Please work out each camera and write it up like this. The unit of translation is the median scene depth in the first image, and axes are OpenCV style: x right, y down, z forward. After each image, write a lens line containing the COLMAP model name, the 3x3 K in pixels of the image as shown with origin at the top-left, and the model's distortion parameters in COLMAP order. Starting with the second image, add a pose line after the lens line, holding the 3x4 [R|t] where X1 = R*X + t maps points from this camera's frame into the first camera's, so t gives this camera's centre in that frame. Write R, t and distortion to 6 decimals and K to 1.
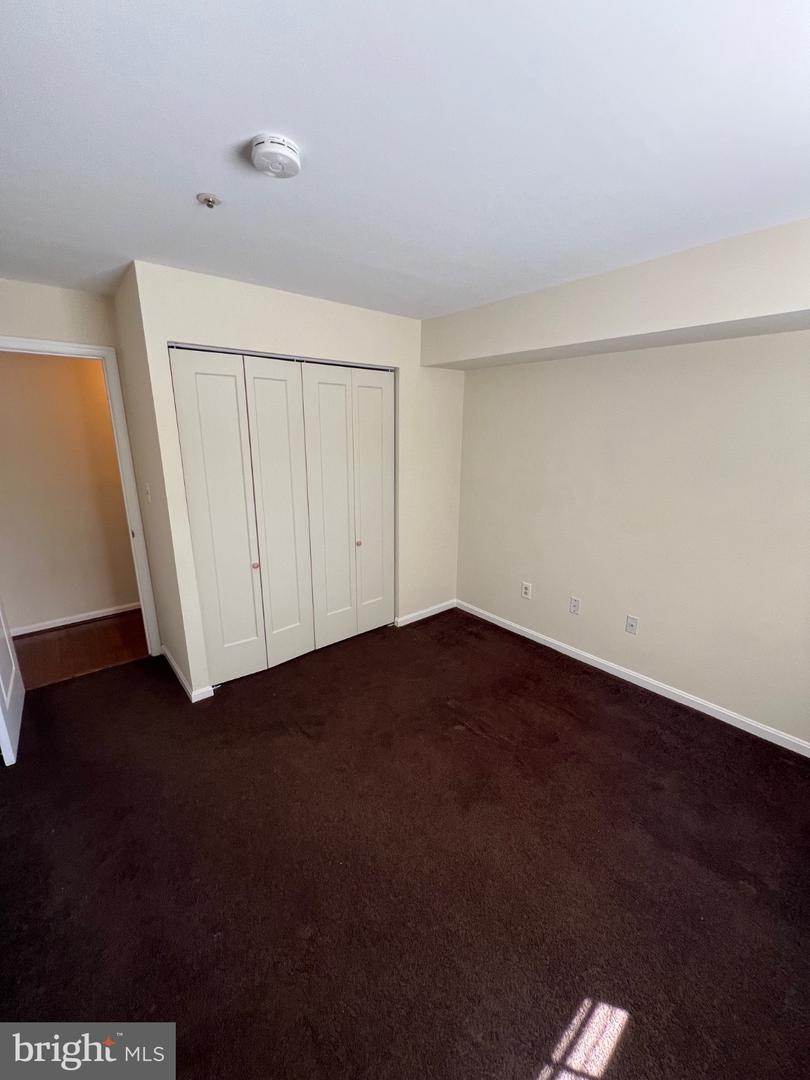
lens RADIAL K [[431.7, 0, 407.4], [0, 431.7, 540.2], [0, 0, 1]] dist [-0.002161, 0.000552]
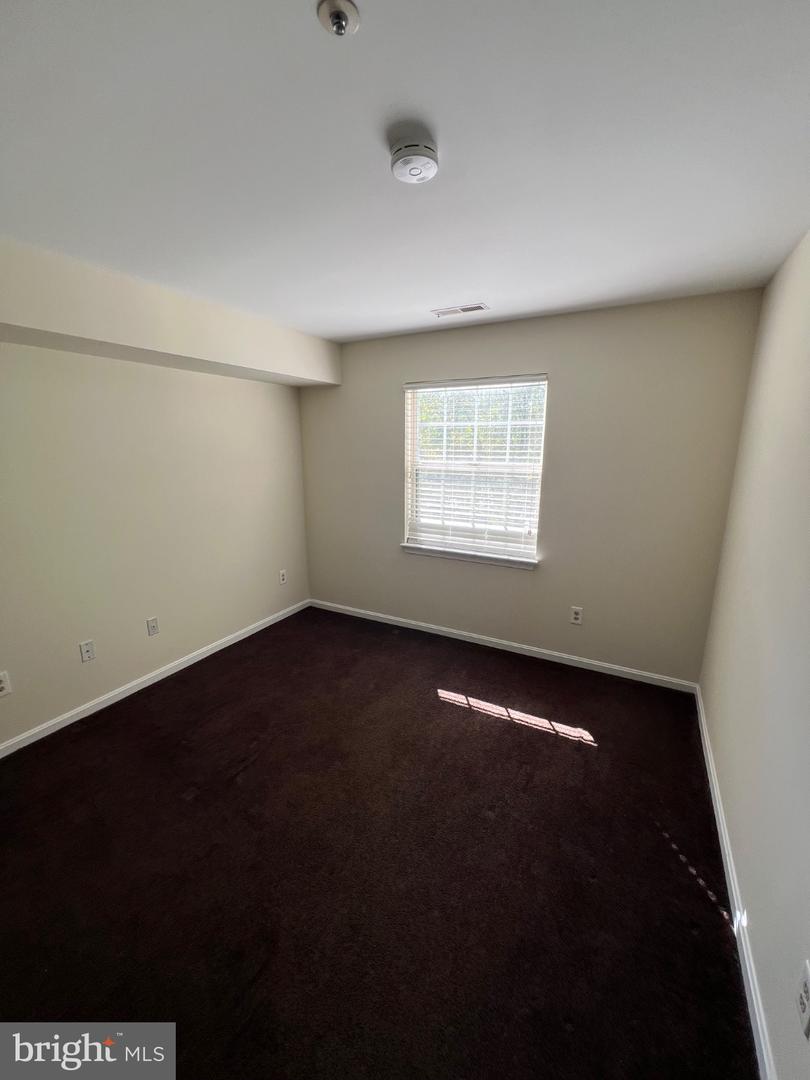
lens RADIAL K [[431.7, 0, 407.4], [0, 431.7, 540.2], [0, 0, 1]] dist [-0.002161, 0.000552]
pose [[-0.360385, -0.221646, 0.906088, -0.900906], [0.234751, 0.918547, 0.318063, -0.274145], [-0.902782, 0.327330, -0.278999, 1.021809]]
